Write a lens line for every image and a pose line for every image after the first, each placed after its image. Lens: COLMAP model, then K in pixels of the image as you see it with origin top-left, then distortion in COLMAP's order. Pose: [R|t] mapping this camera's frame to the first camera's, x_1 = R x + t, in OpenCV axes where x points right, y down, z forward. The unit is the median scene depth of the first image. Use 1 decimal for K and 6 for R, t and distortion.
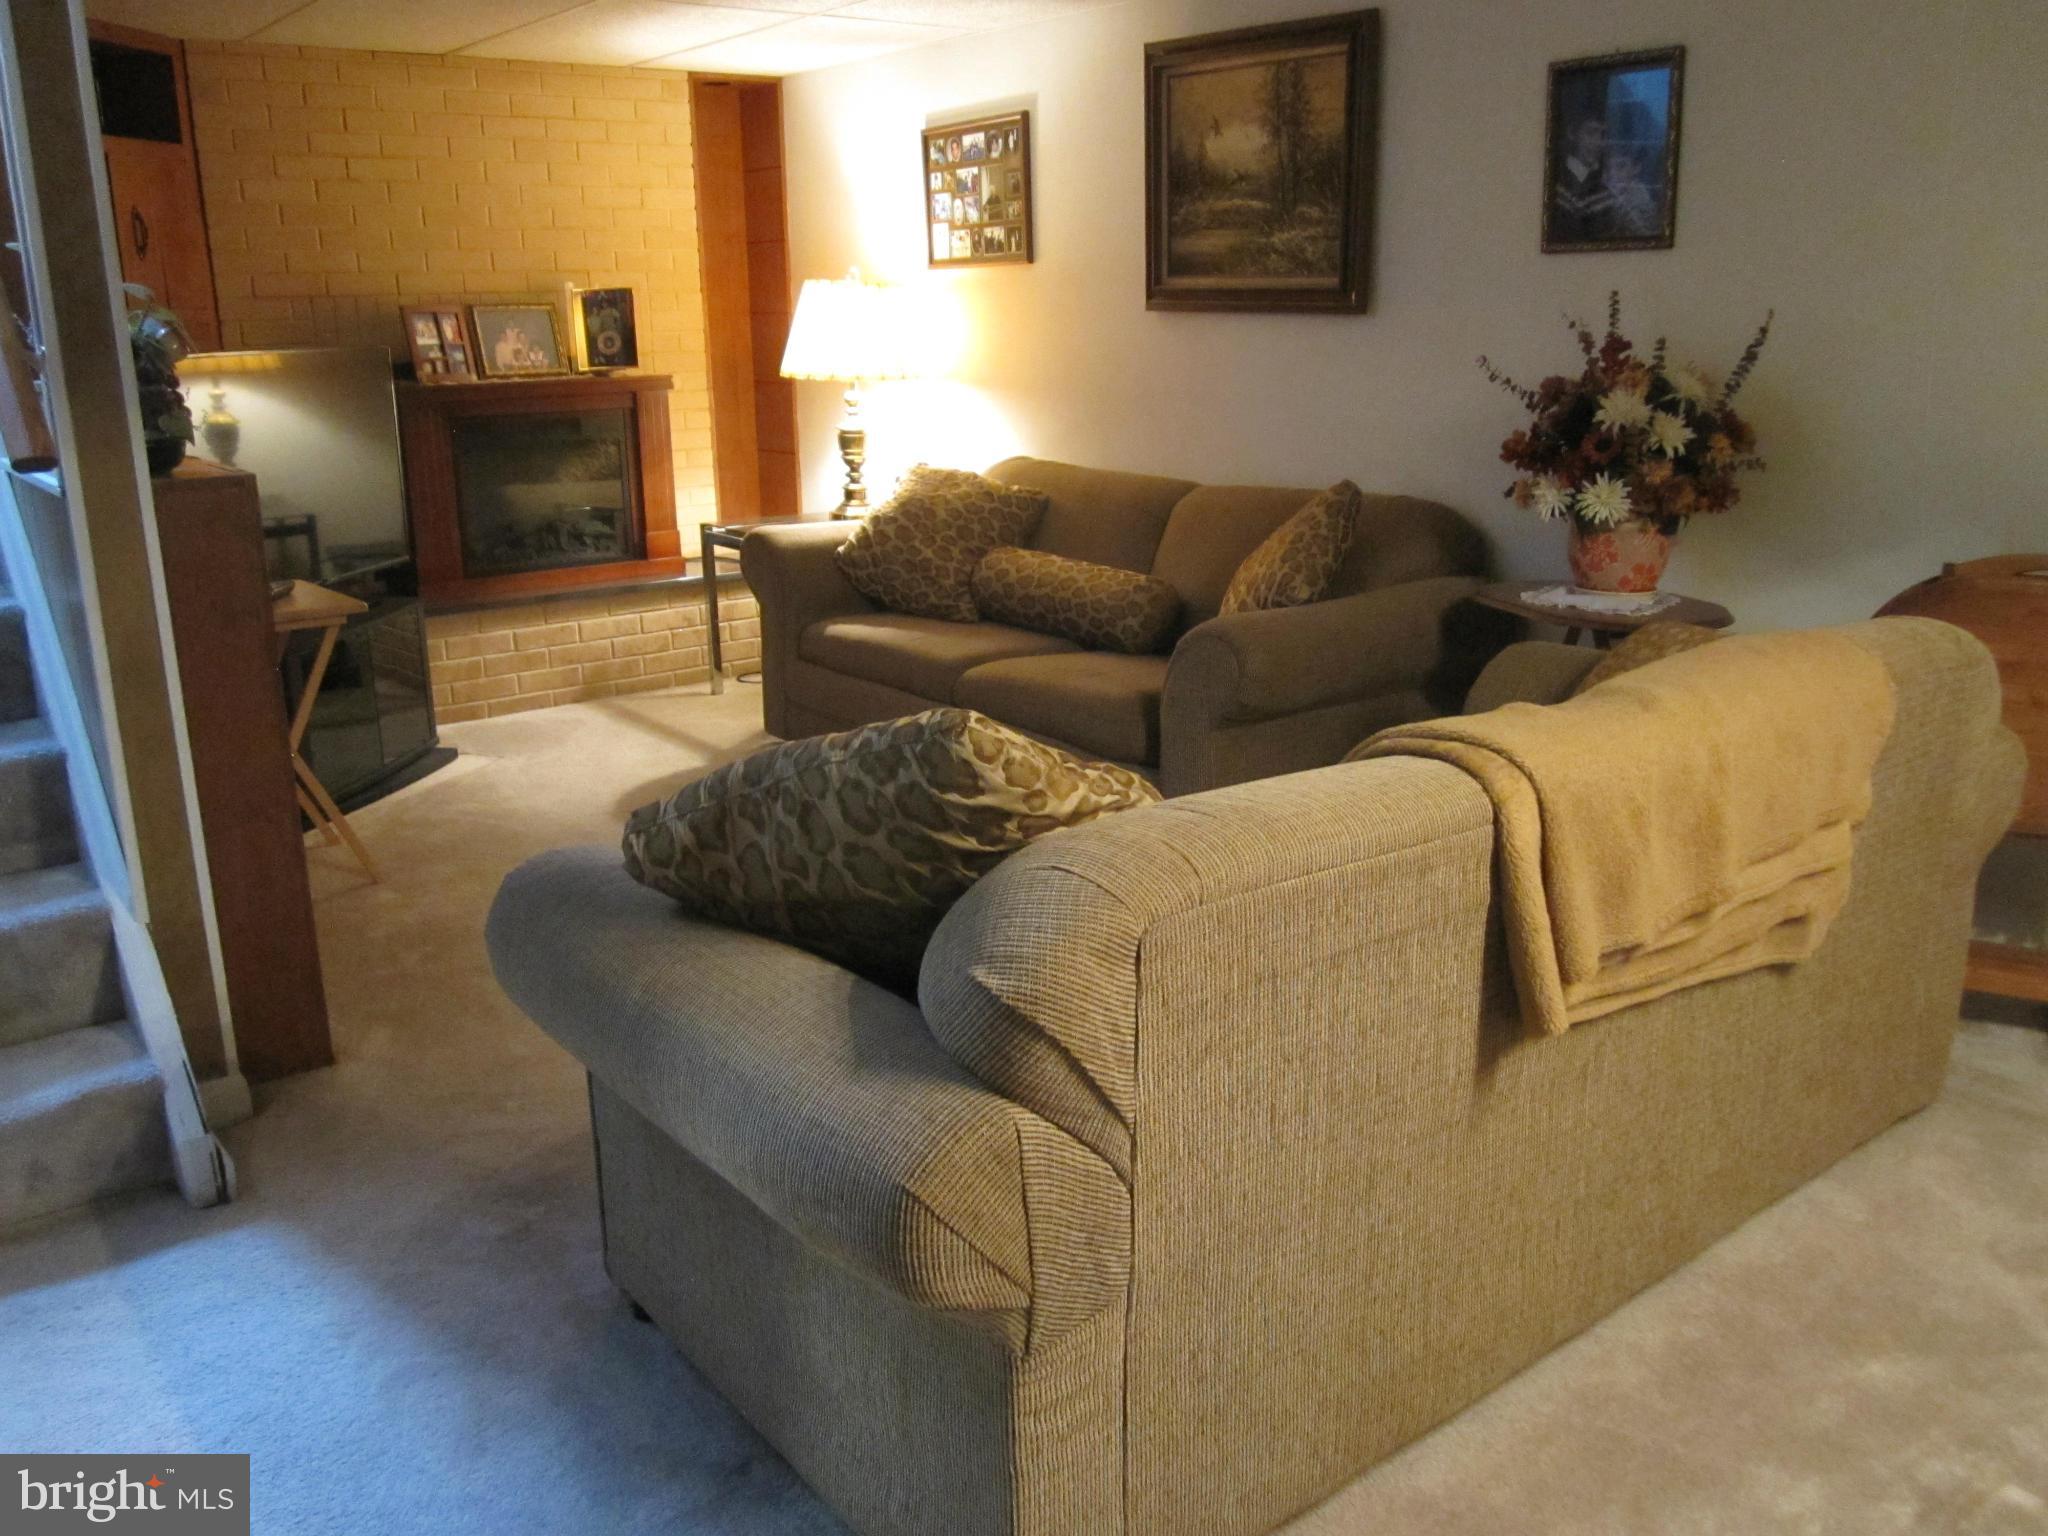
lens RADIAL K [[1655.2, 0, 1024.0], [0, 1655.2, 768.0], [0, 0, 1]] dist [-0.055180, 0.019457]
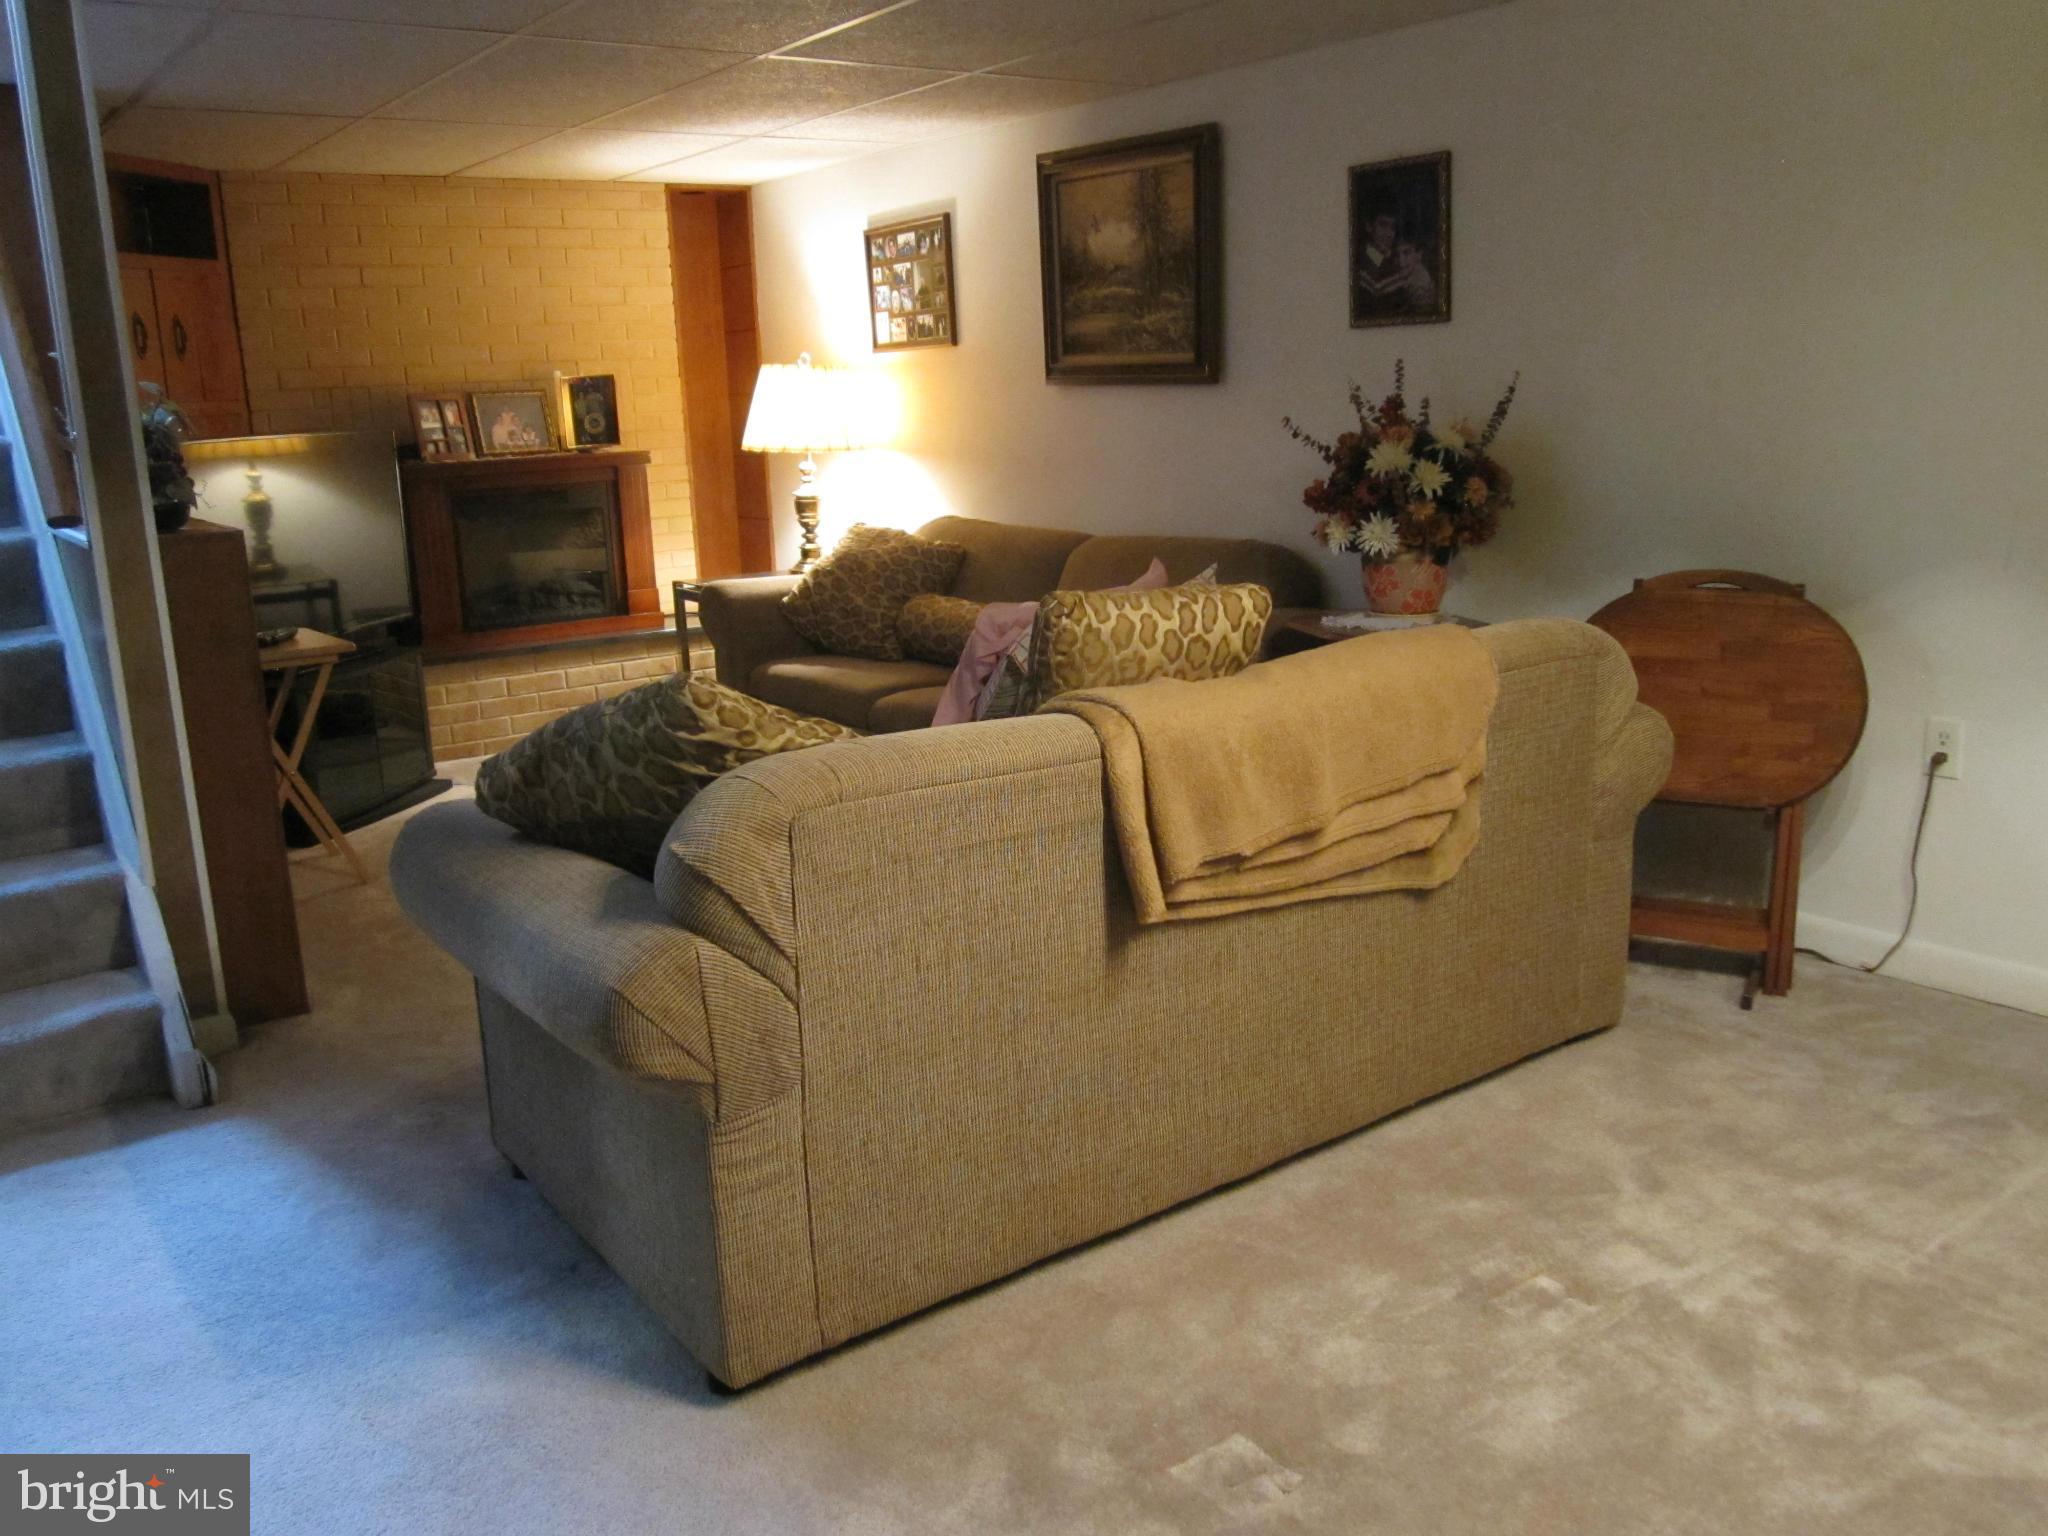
lens RADIAL K [[1655.2, 0, 1024.0], [0, 1655.2, 768.0], [0, 0, 1]] dist [-0.055180, 0.019457]
pose [[0.999241, -0.012742, -0.036801, 0.137483], [0.011128, 0.998982, -0.043715, 0.050949], [0.037320, 0.043272, 0.998366, -0.178218]]
